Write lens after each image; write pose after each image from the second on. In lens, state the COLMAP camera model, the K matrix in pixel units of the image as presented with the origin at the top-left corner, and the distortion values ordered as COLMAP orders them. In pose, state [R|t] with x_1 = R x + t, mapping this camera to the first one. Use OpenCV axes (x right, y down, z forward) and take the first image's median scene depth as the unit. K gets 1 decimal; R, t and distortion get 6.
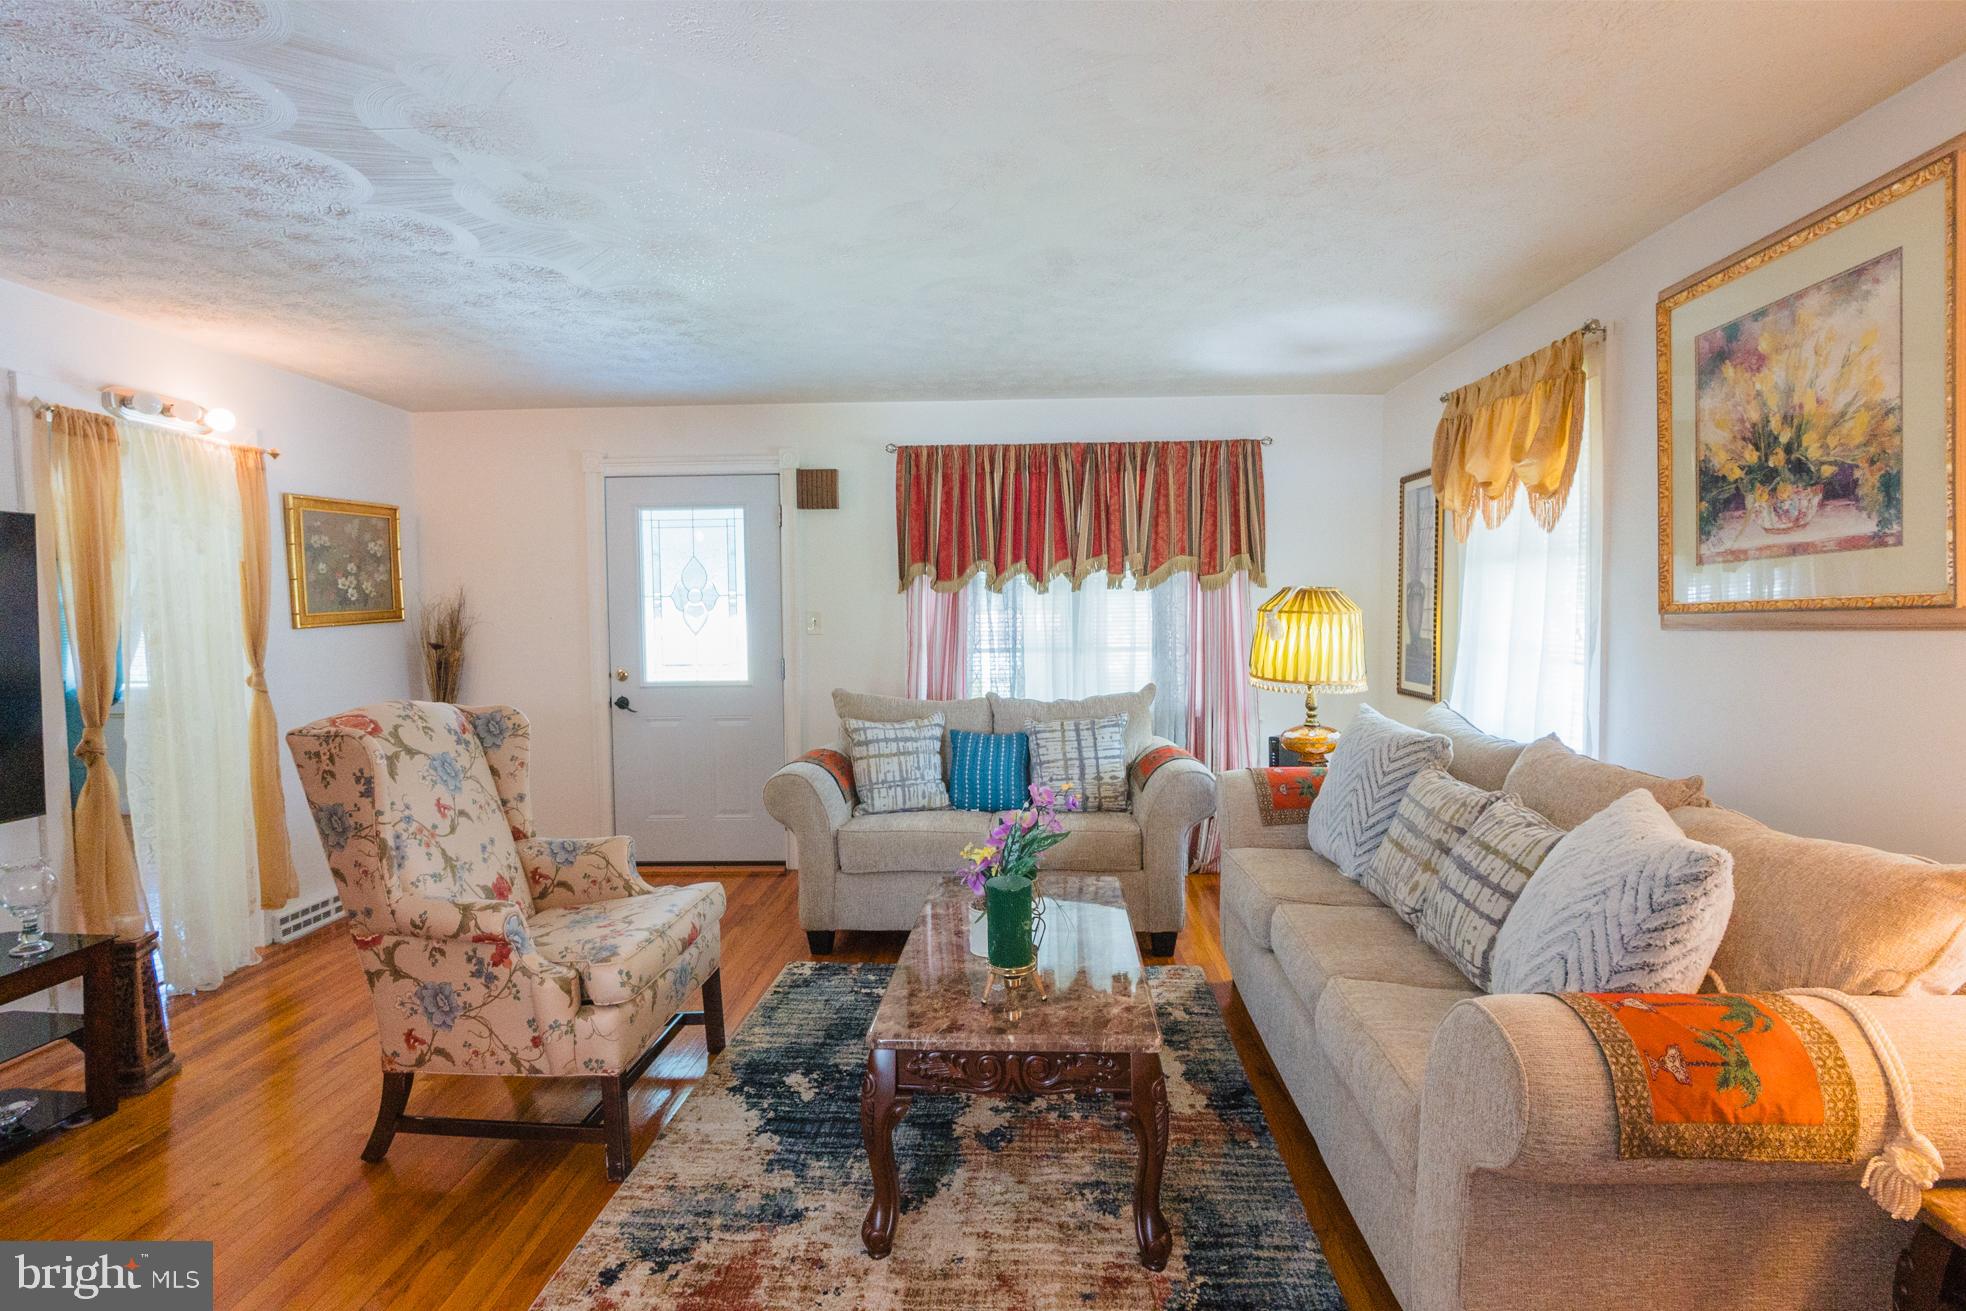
lens RADIAL K [[981.7, 0, 979.7], [0, 981.7, 650.0], [0, 0, 1]] dist [0.001312, 0.002053]
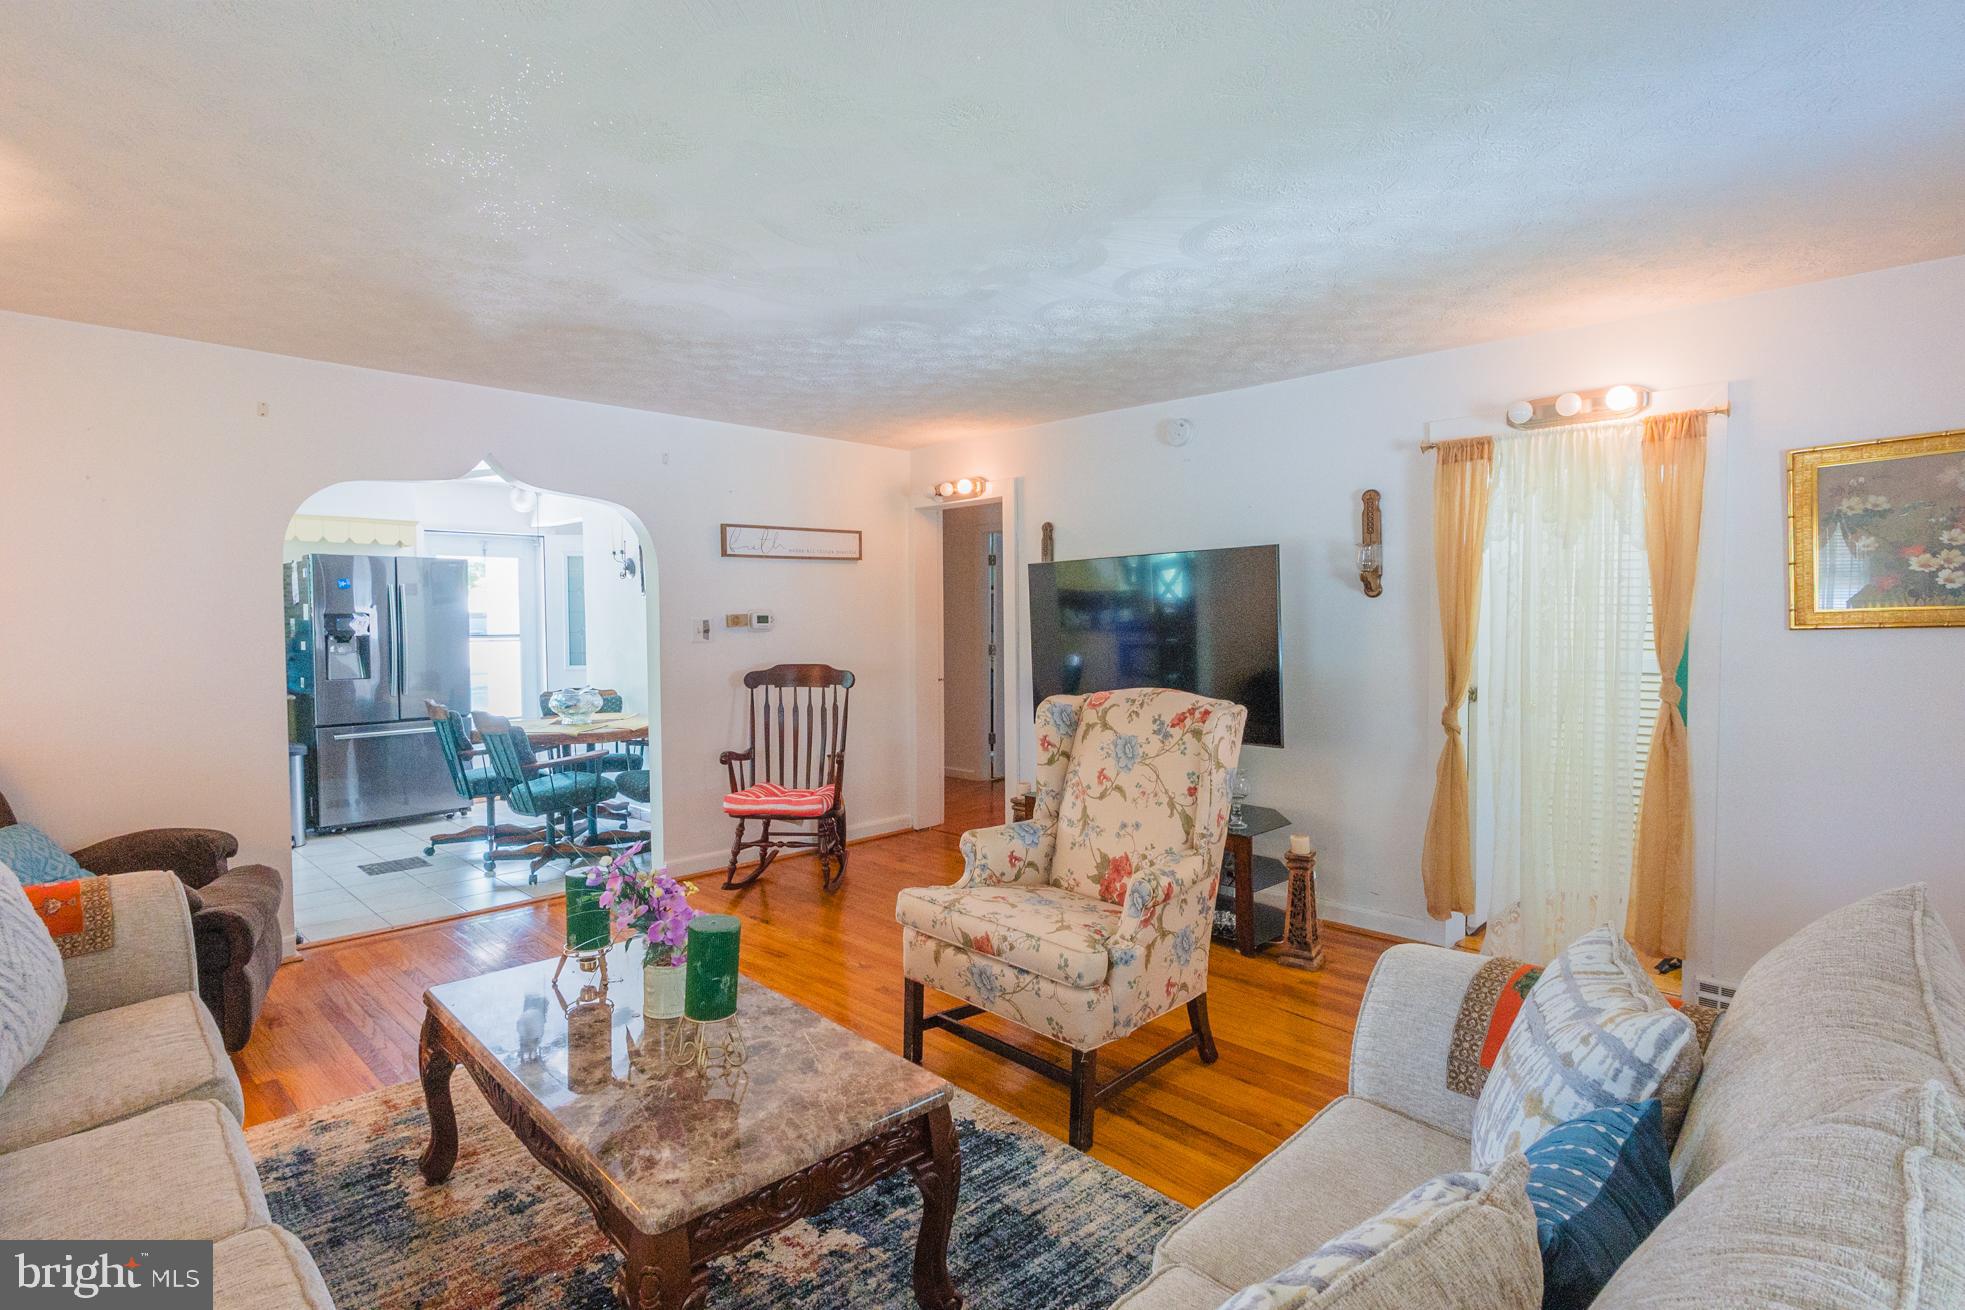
lens RADIAL K [[981.2, 0, 972.9], [0, 981.2, 649.2], [0, 0, 1]] dist [0.001312, 0.002053]
pose [[-0.681254, 0.037104, -0.731106, 0.458679], [-0.018633, 0.997512, 0.067986, -0.077895], [0.731810, 0.059938, -0.678868, 1.775295]]
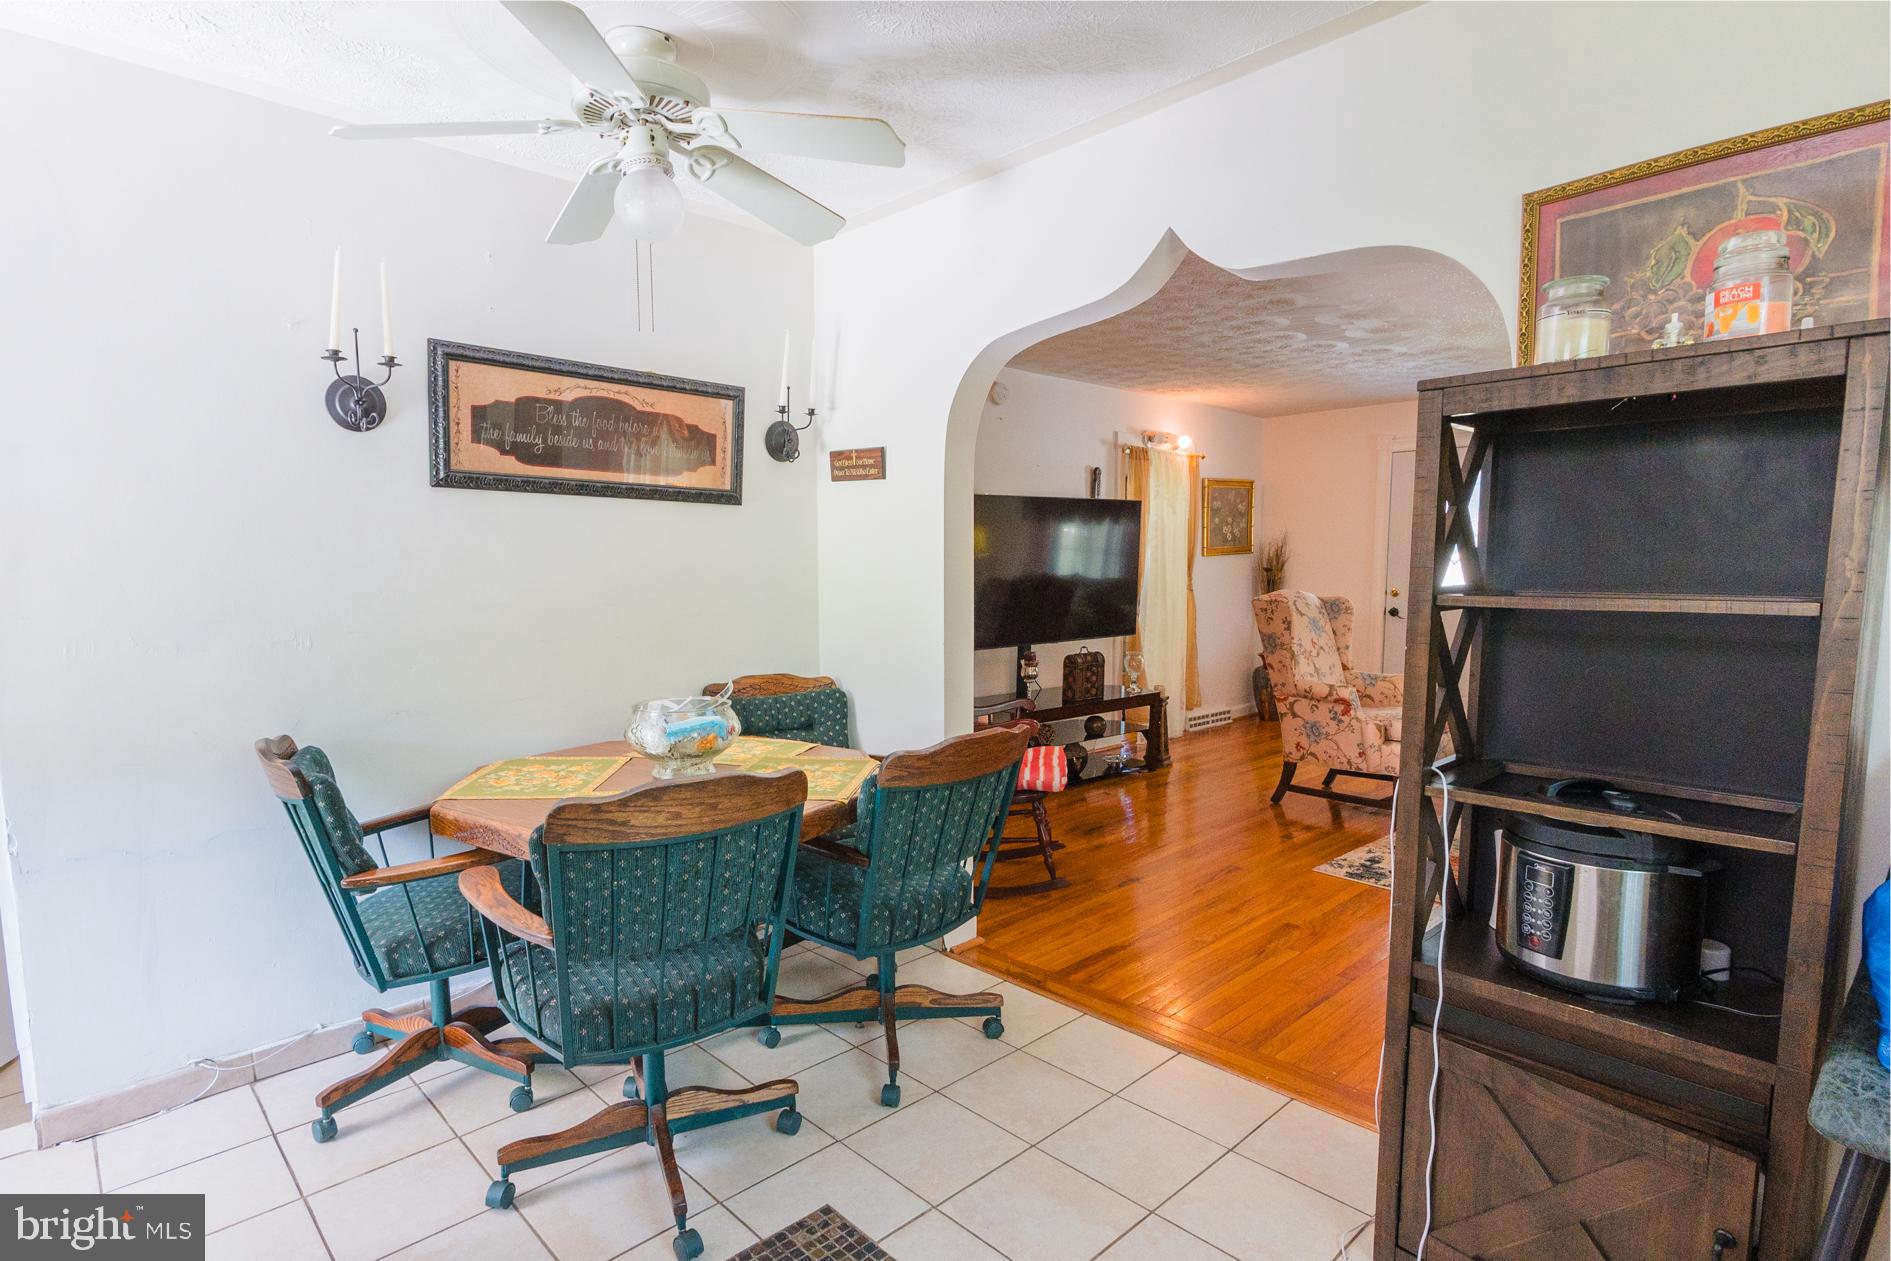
lens RADIAL K [[944.3, 0, 931.0], [0, 944.3, 646.6], [0, 0, 1]] dist [0.001312, 0.002053]
pose [[0.714834, 0.079403, -0.694771, 0.233860], [-0.038582, 0.996497, 0.074190, 0.056491], [0.698229, -0.026228, 0.715394, -0.931092]]
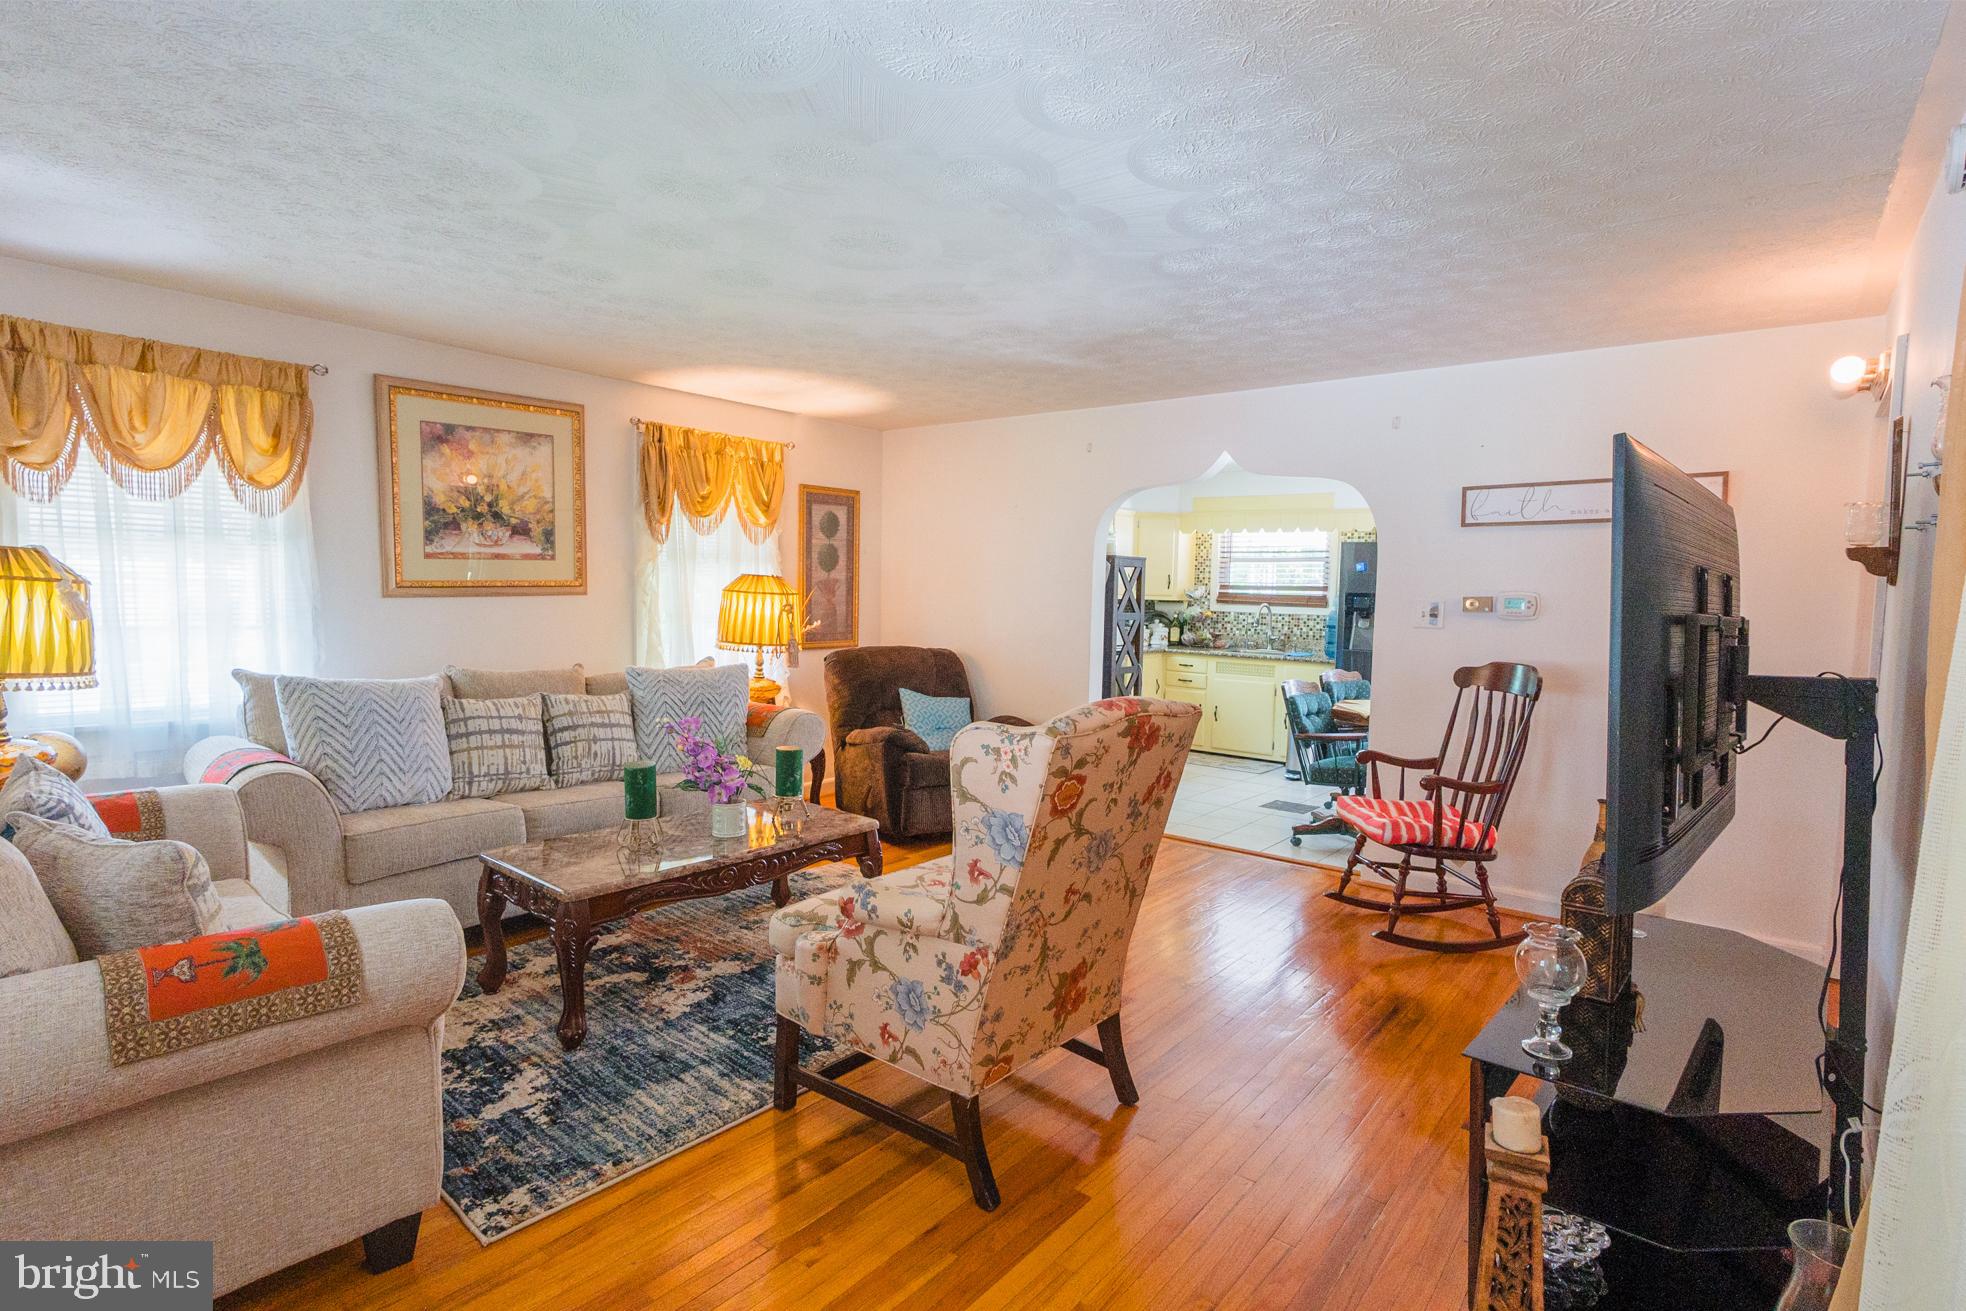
lens RADIAL K [[981.7, 0, 972.5], [0, 981.7, 653.1], [0, 0, 1]] dist [0.001312, 0.002053]
pose [[-0.796534, -0.046590, 0.602796, -1.084082], [0.013172, 0.995452, 0.094345, -0.075556], [-0.604451, 0.083089, -0.792298, 1.871216]]
